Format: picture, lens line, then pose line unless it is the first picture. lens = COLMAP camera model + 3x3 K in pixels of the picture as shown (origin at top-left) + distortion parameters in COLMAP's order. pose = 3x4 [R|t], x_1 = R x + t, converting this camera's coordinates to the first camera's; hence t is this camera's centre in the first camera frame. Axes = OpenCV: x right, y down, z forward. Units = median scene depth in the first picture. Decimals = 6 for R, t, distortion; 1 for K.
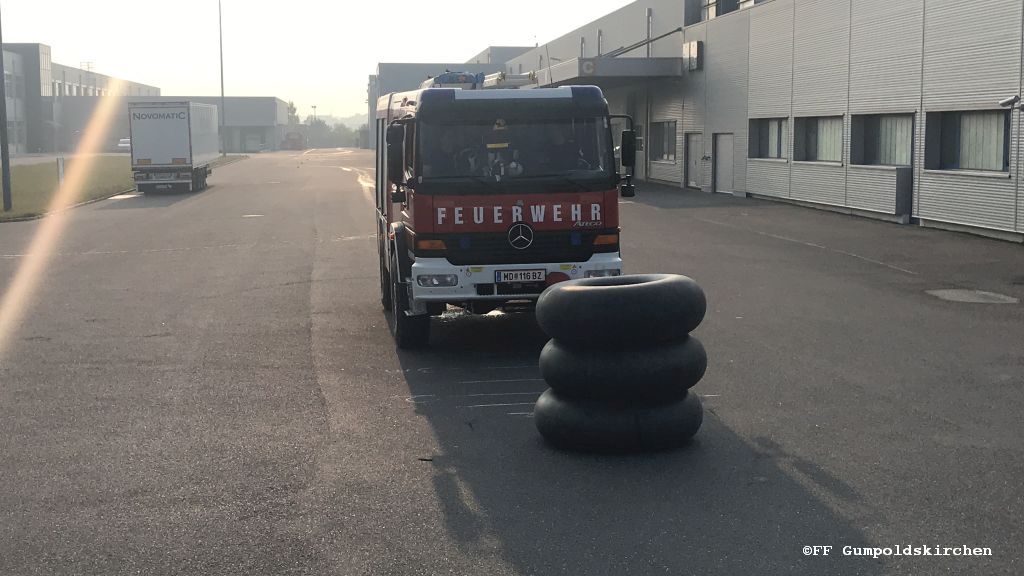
lens RADIAL K [[1496.4, 0, 515.4], [0, 1496.4, 282.9], [0, 0, 1]] dist [0.133897, 0.000000]
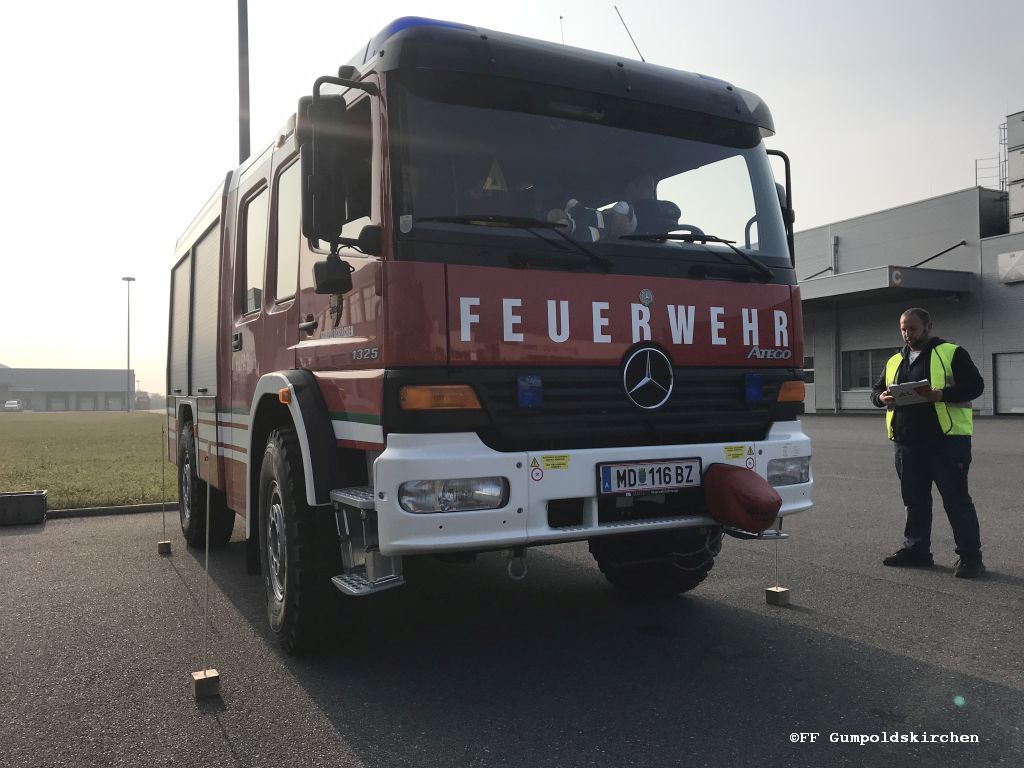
lens RADIAL K [[842.7, 0, 512.2], [0, 842.7, 385.4], [0, 0, 1]] dist [0.010319, -0.003435]
pose [[0.935296, 0.007740, 0.353781, -0.112140], [0.037501, 0.991963, -0.120842, -0.002782], [-0.351873, 0.126290, 0.927489, 0.797430]]
